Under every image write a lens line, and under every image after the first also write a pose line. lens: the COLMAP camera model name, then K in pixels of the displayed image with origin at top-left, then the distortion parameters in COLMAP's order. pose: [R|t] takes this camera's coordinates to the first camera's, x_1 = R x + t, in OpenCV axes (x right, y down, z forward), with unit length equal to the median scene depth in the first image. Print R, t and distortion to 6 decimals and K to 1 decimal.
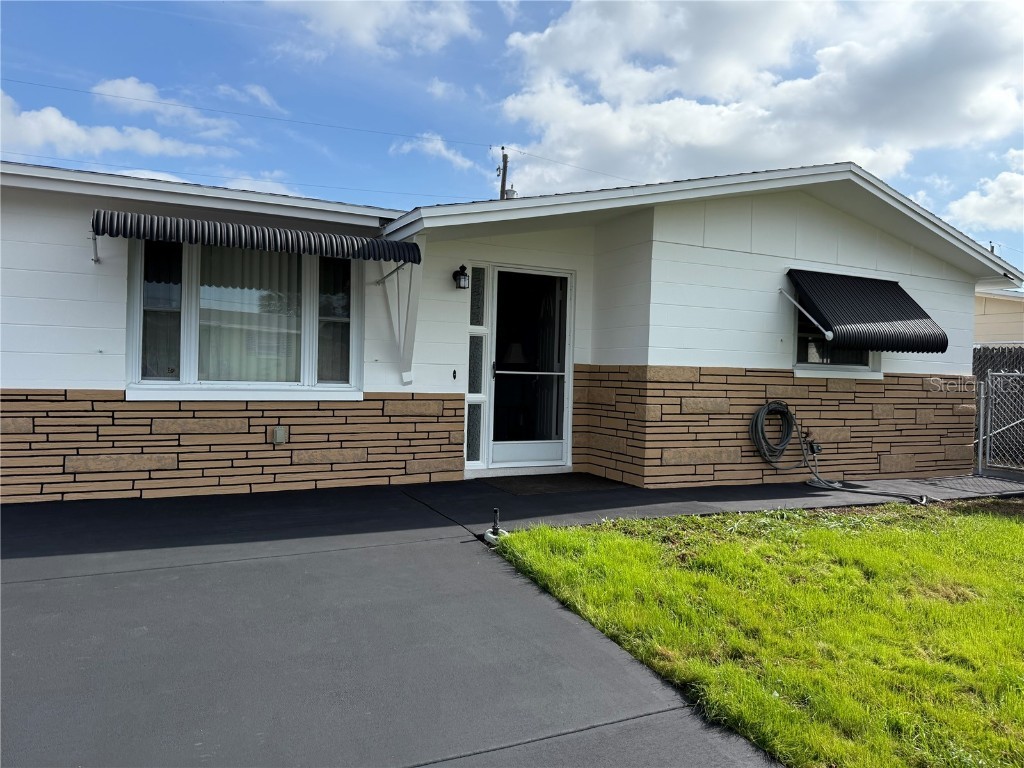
lens RADIAL K [[730.0, 0, 510.8], [0, 730.0, 384.8], [0, 0, 1]] dist [0.021144, -0.009446]
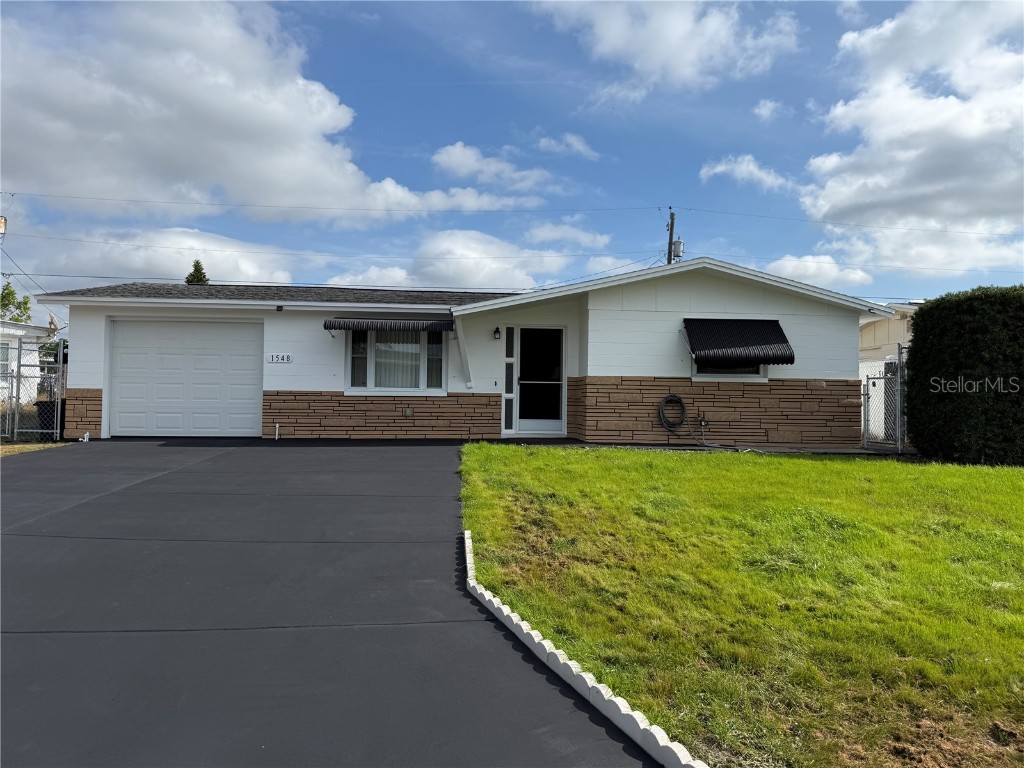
lens RADIAL K [[730.0, 0, 512.7], [0, 730.0, 383.2], [0, 0, 1]] dist [0.021144, -0.009446]
pose [[0.924638, -0.022447, -0.380185, 0.683718], [0.004080, 0.998788, -0.049048, 0.078633], [0.380825, 0.043801, 0.923609, -0.750584]]
